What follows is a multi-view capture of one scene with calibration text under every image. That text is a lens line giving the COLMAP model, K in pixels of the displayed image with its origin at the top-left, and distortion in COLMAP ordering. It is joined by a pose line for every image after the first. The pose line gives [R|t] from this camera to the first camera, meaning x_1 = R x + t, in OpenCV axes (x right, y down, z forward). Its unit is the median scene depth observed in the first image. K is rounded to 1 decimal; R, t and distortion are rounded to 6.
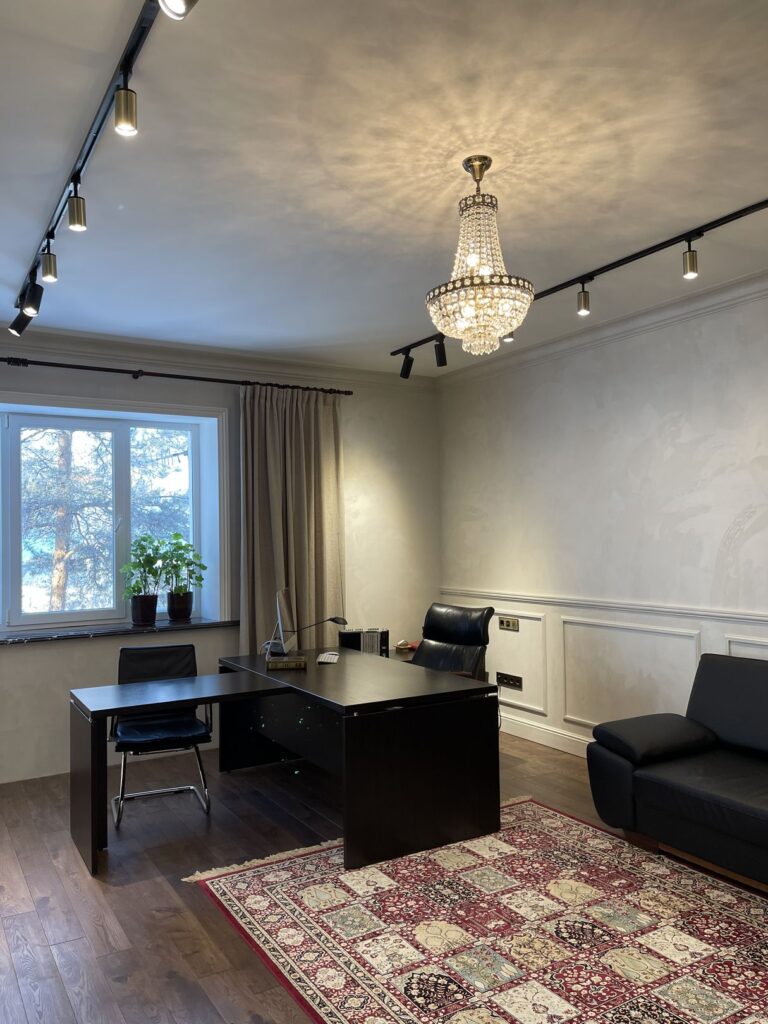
lens RADIAL K [[764.7, 0, 391.7], [0, 764.7, 506.5], [0, 0, 1]] dist [0.062392, -0.077616]
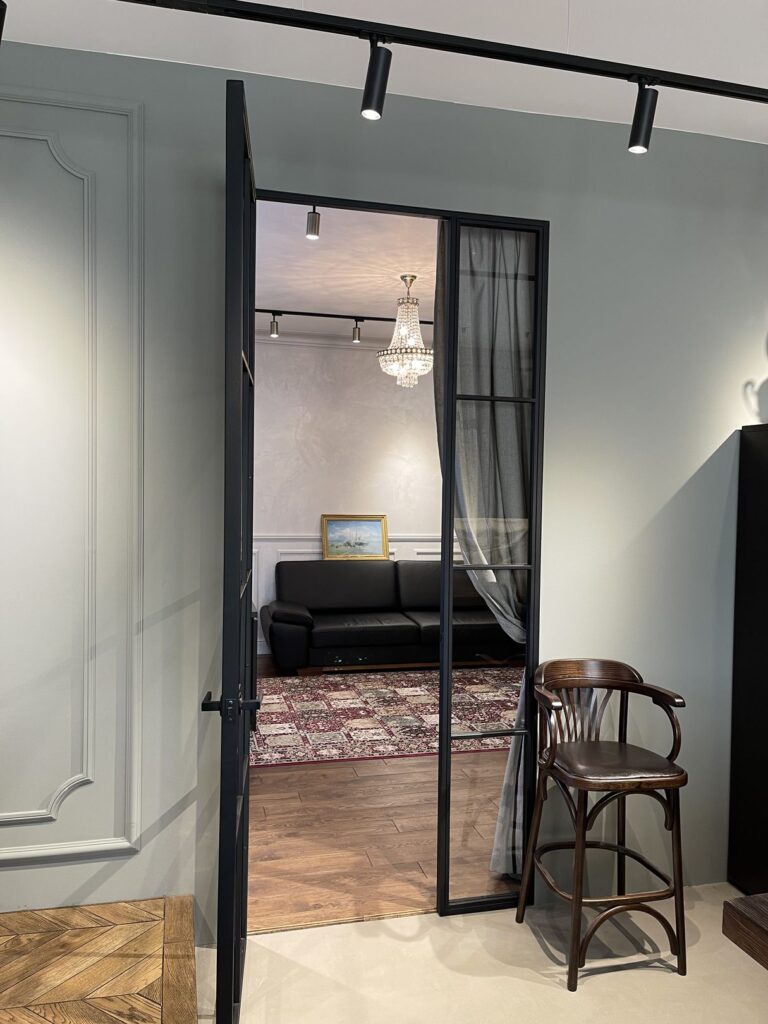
lens RADIAL K [[764.7, 0, 376.7], [0, 764.7, 511.5], [0, 0, 1]] dist [0.062392, -0.077616]
pose [[0.306992, -0.013297, 0.951619, -1.401728], [-0.060746, 0.997590, 0.033536, 0.027695], [-0.949772, -0.068102, 0.305444, 0.445090]]
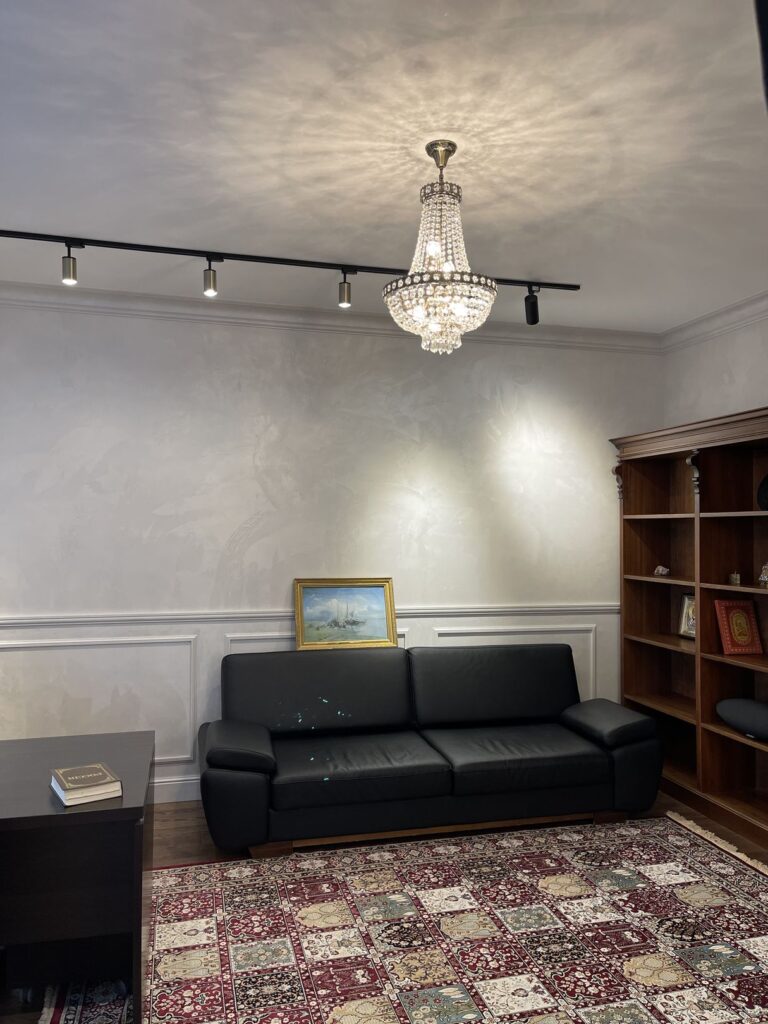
lens RADIAL K [[764.7, 0, 381.7], [0, 764.7, 511.0], [0, 0, 1]] dist [0.062392, -0.077616]
pose [[0.289352, 0.034983, 0.956583, -0.699159], [-0.050595, 0.998494, -0.021212, 0.013897], [-0.955885, -0.042260, 0.290686, 0.693185]]
